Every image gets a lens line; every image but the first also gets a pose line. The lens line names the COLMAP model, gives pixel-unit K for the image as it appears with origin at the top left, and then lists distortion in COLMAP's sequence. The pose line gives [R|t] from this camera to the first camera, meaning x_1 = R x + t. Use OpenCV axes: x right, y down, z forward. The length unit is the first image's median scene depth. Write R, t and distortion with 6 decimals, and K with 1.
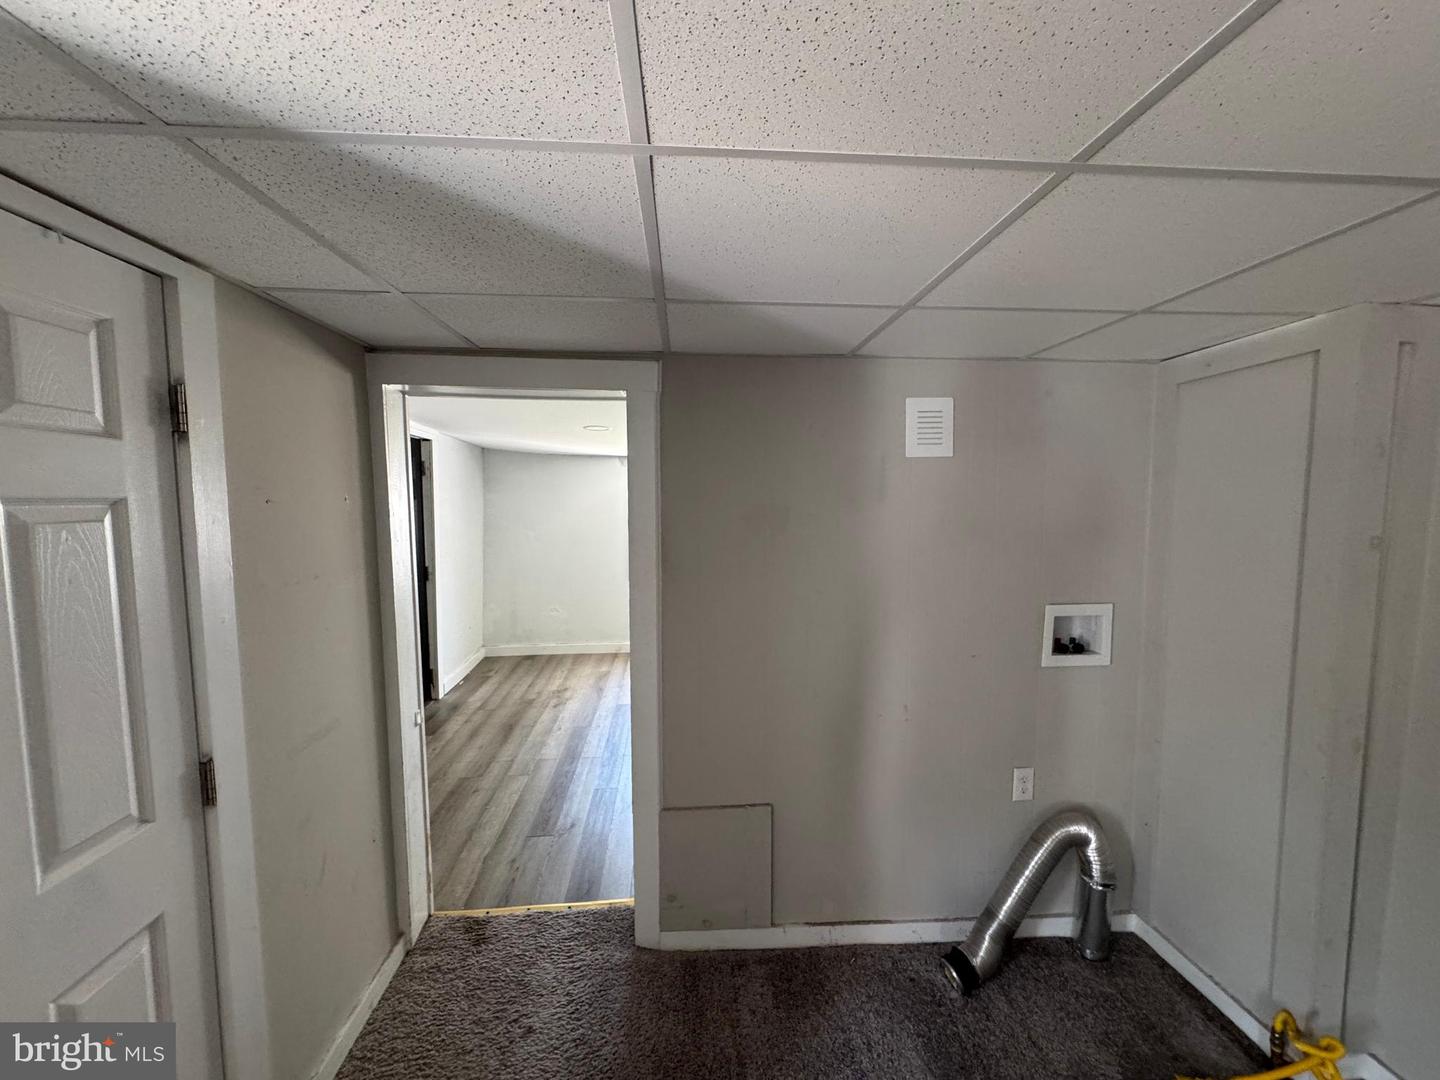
lens RADIAL K [[573.5, 0, 720.0], [0, 573.5, 540.0], [0, 0, 1]] dist [-0.001227, 0.000313]
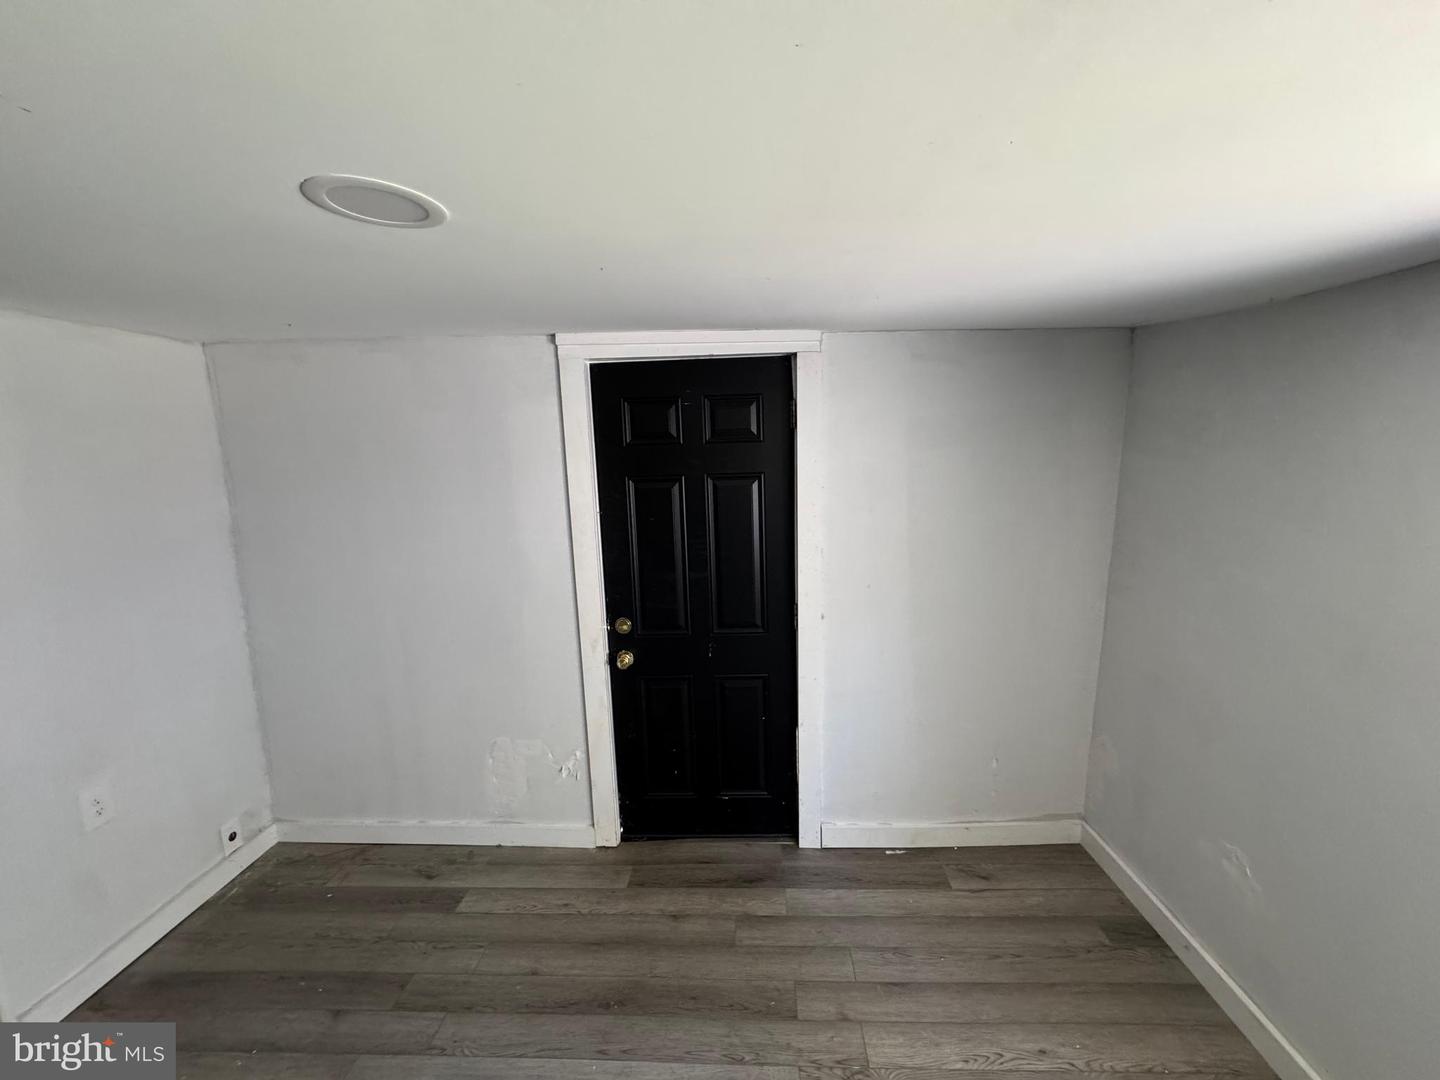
lens RADIAL K [[573.5, 0, 720.0], [0, 573.5, 540.0], [0, 0, 1]] dist [-0.001227, 0.000313]
pose [[-0.130808, 0.155504, -0.979136, 0.004750], [-0.048873, 0.985410, 0.163029, -0.201920], [0.990202, 0.069179, -0.121299, 2.181917]]
